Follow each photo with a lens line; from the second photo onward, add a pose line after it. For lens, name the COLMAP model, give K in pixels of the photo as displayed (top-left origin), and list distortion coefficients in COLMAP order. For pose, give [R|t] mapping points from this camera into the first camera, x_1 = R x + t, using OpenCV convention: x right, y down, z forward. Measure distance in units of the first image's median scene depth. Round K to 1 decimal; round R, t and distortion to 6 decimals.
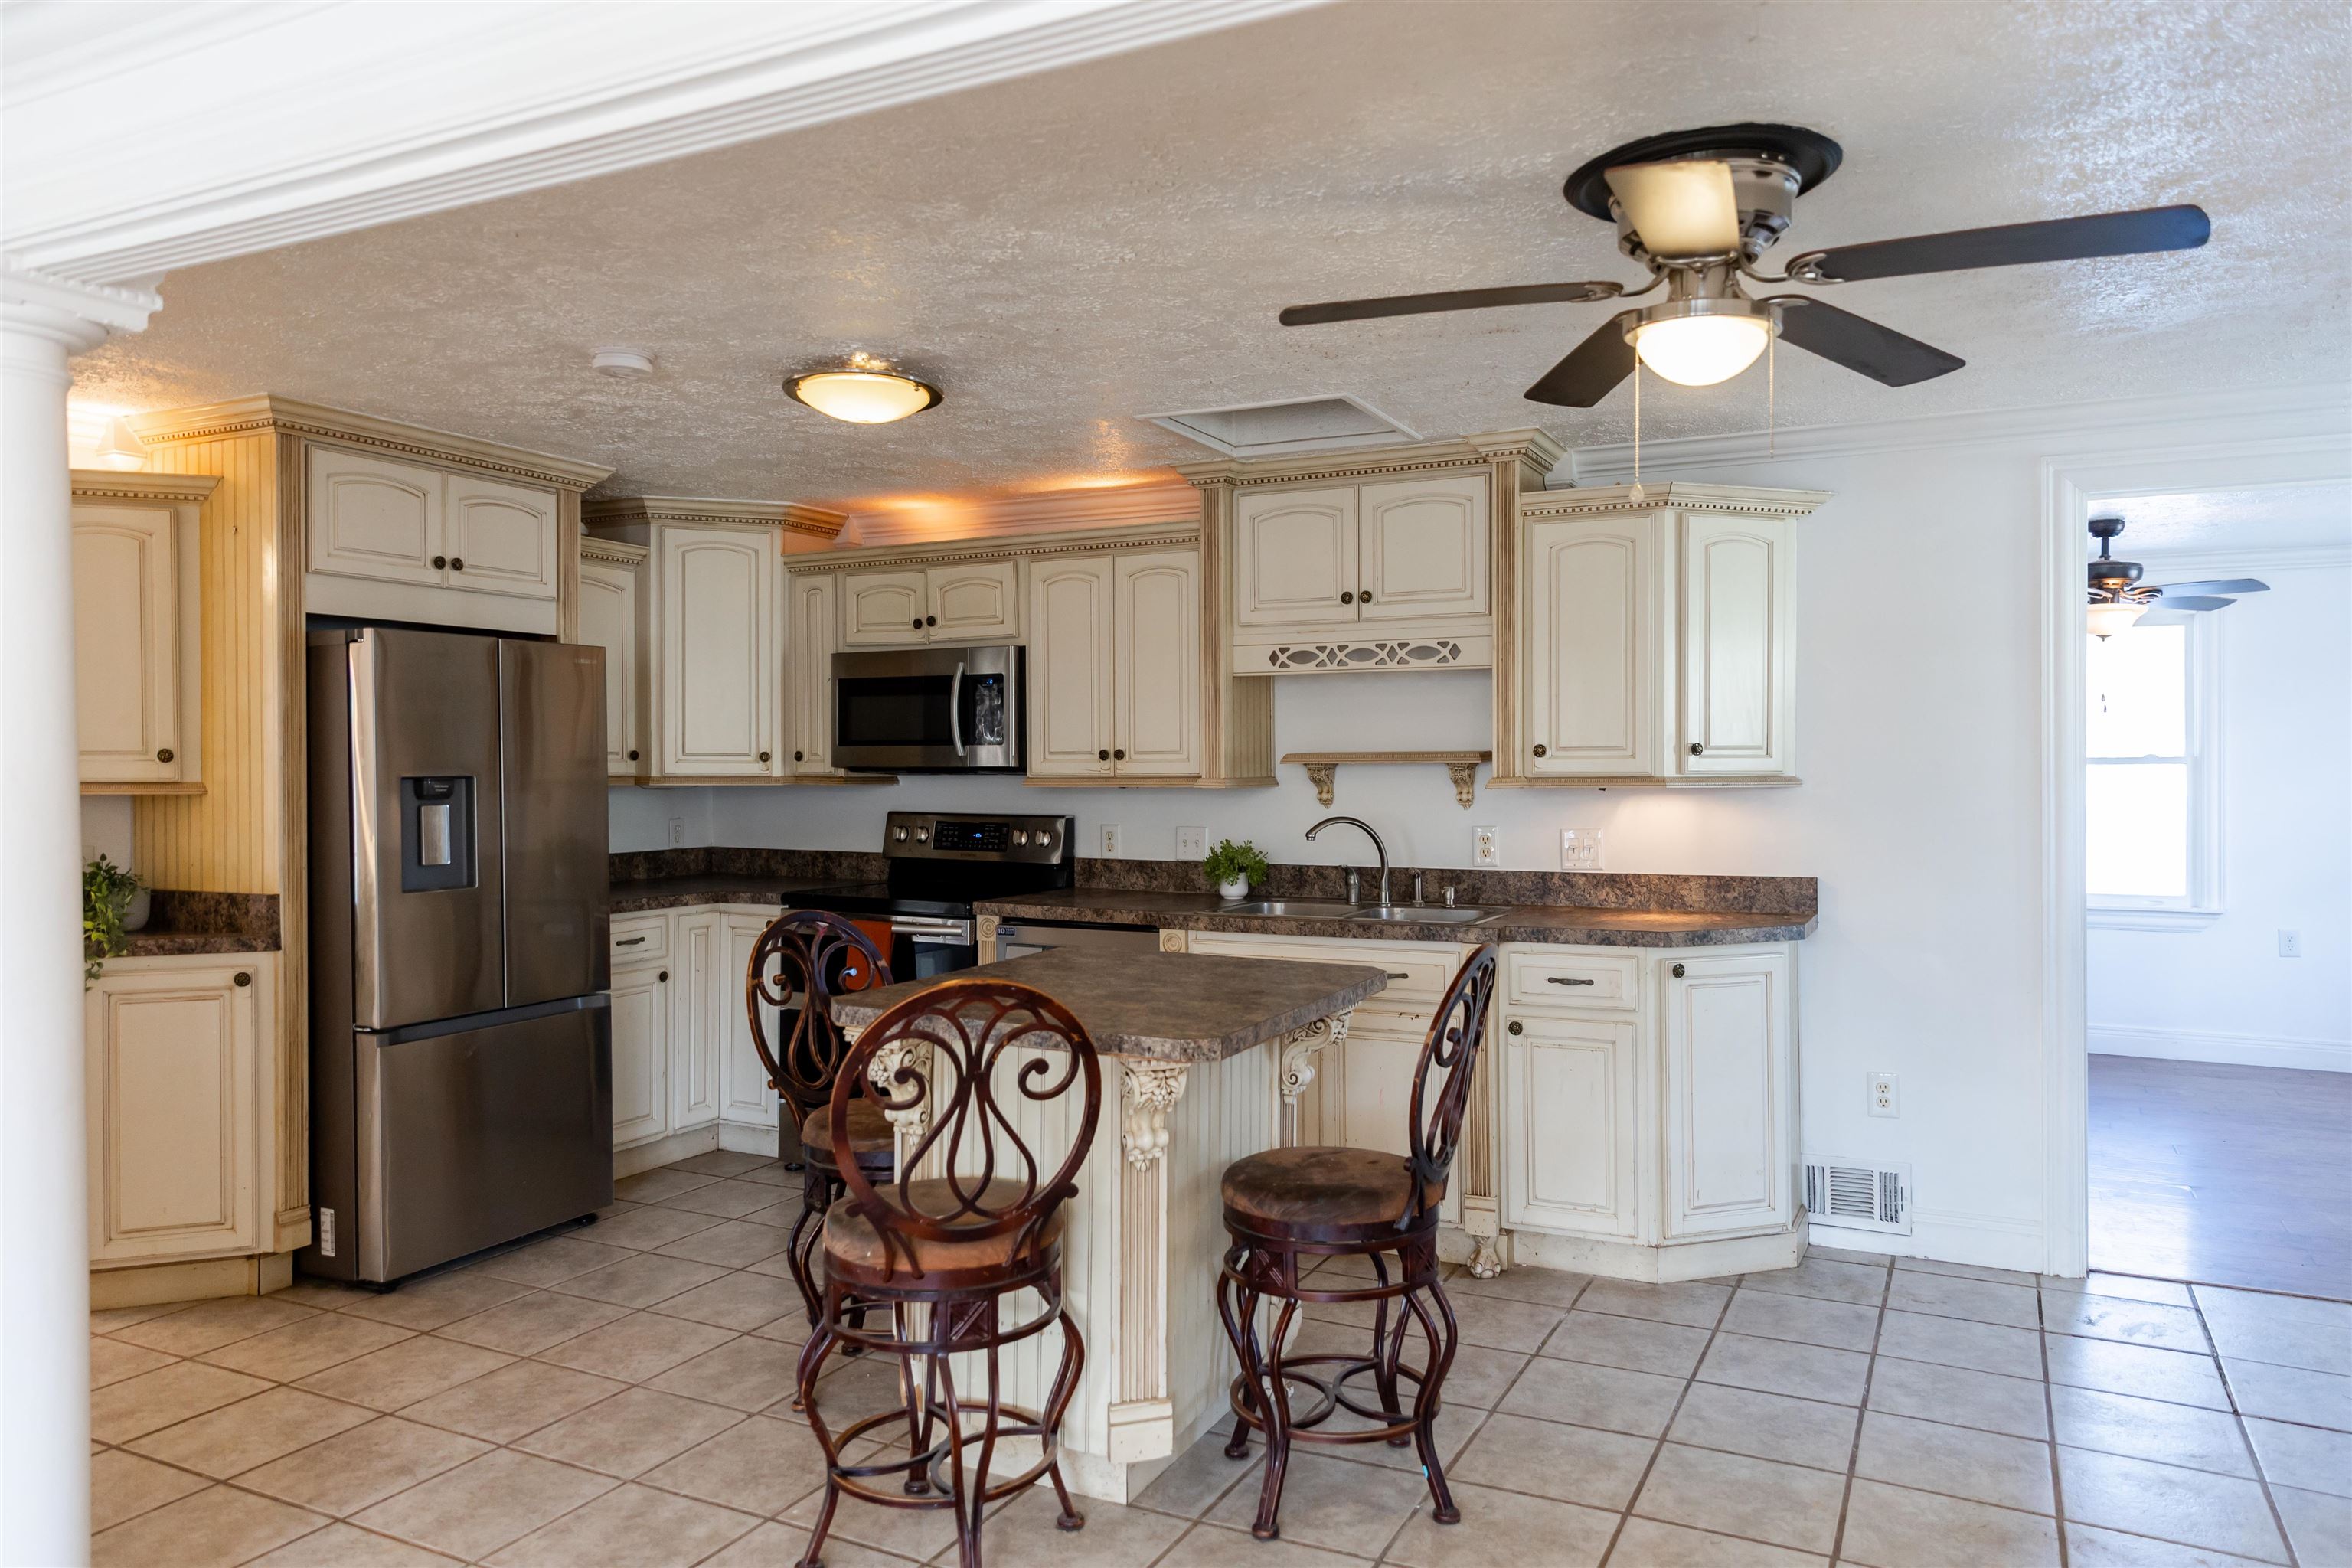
lens RADIAL K [[1560.4, 0, 1188.7], [0, 1560.4, 778.0], [0, 0, 1]] dist [0.009449, 0.002113]
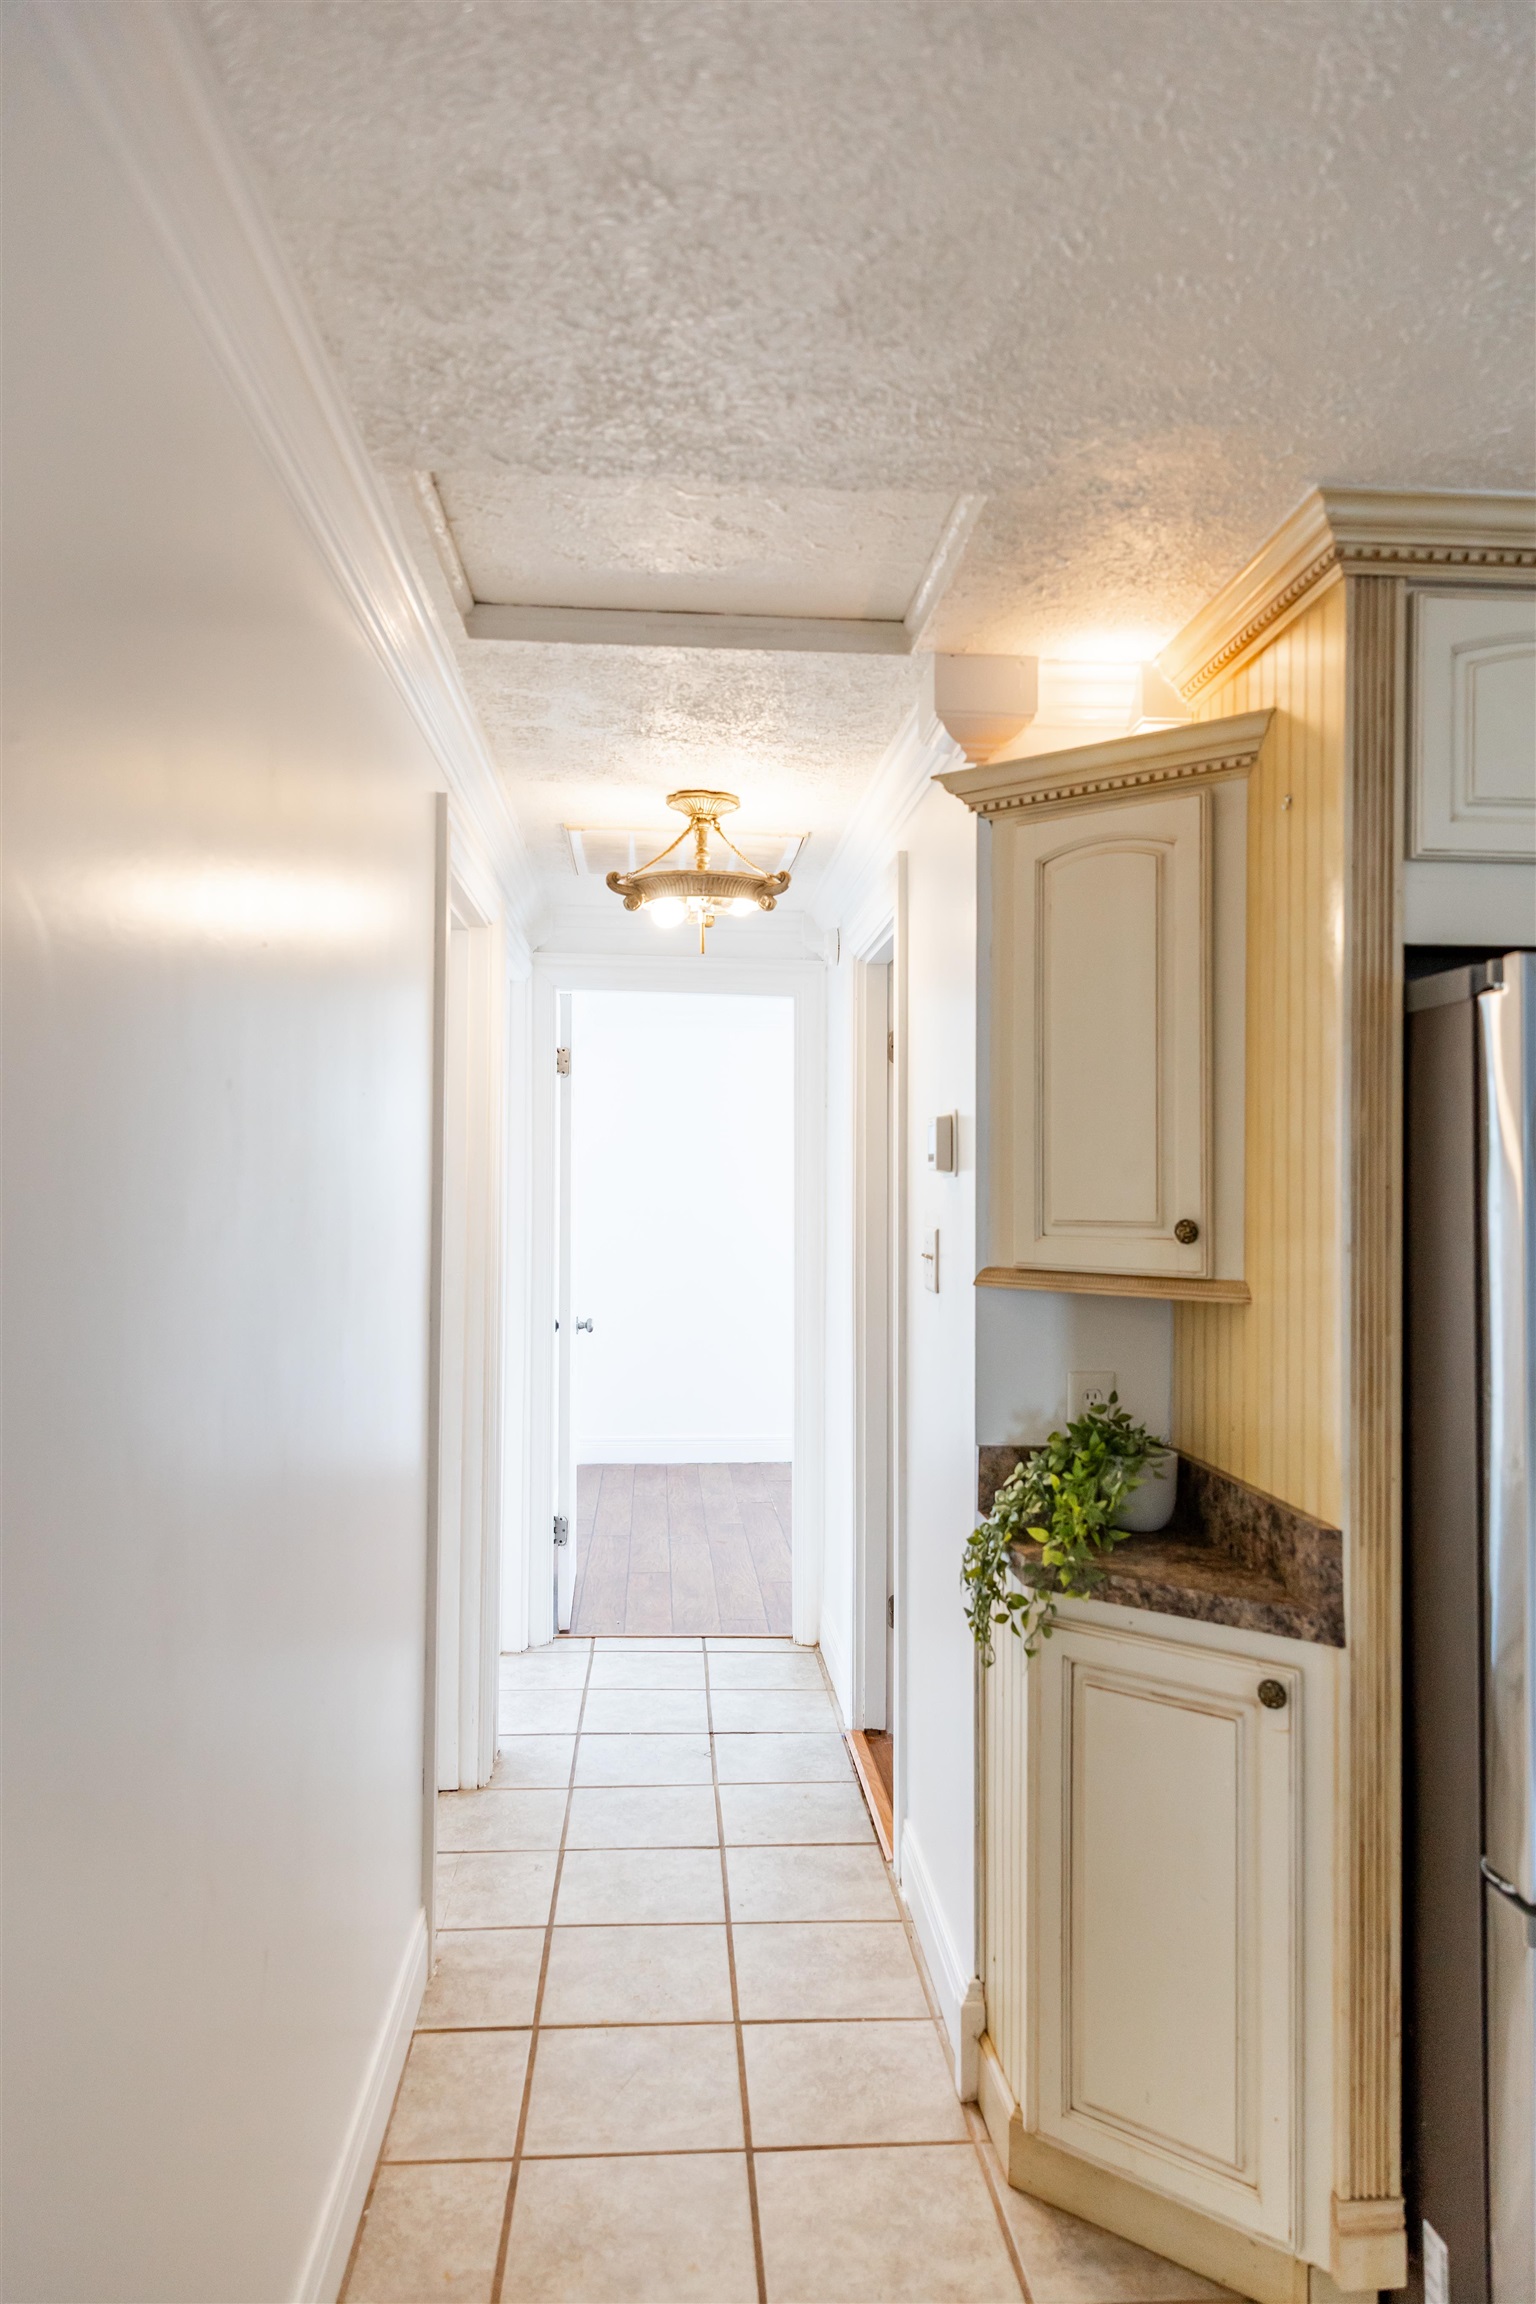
lens RADIAL K [[1526.4, 0, 774.2], [0, 1526.4, 1161.4], [0, 0, 1]] dist [0.007905, 0.000205]
pose [[0.513143, -0.005612, -0.858285, -0.259549], [-0.015159, 0.999763, -0.015600, -0.028437], [0.858169, 0.021016, 0.512937, 0.591082]]
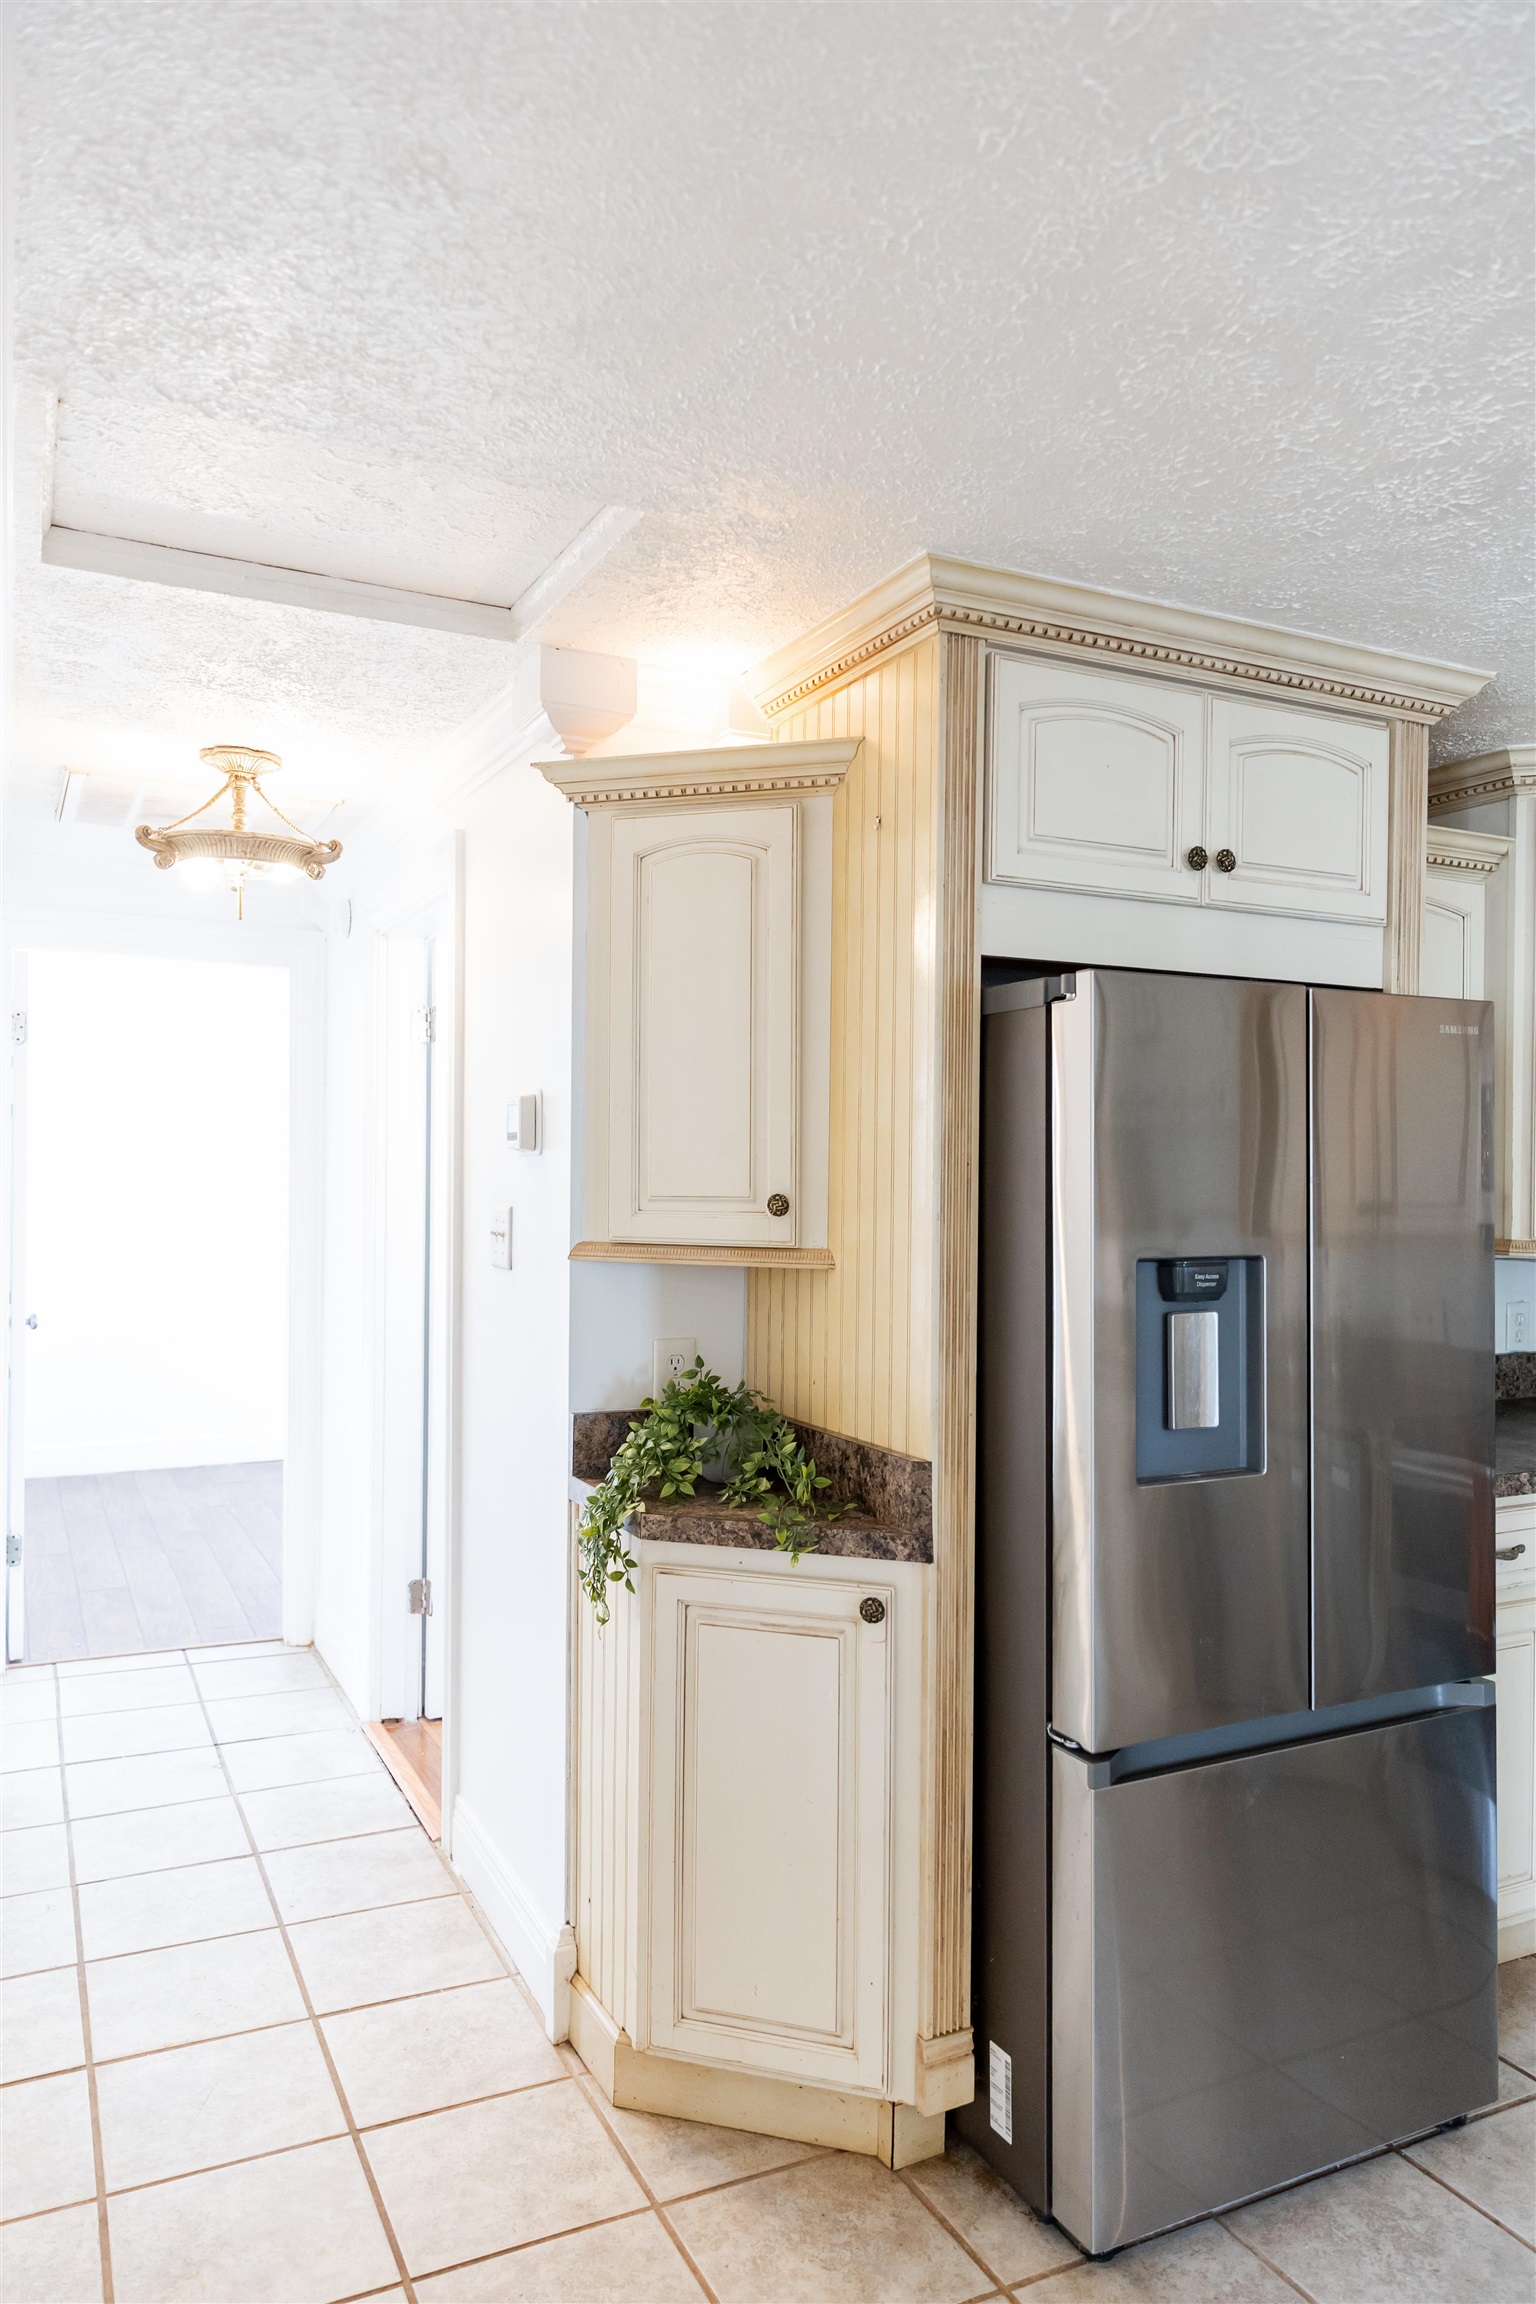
lens RADIAL K [[1564.7, 0, 767.4], [0, 1564.7, 1161.7], [0, 0, 1]] dist [0.009672, 0.003321]
pose [[0.793162, 0.006299, -0.608978, -0.282291], [-0.017066, 0.999784, -0.011886, -0.023876], [0.608771, 0.019820, 0.793098, 0.509058]]
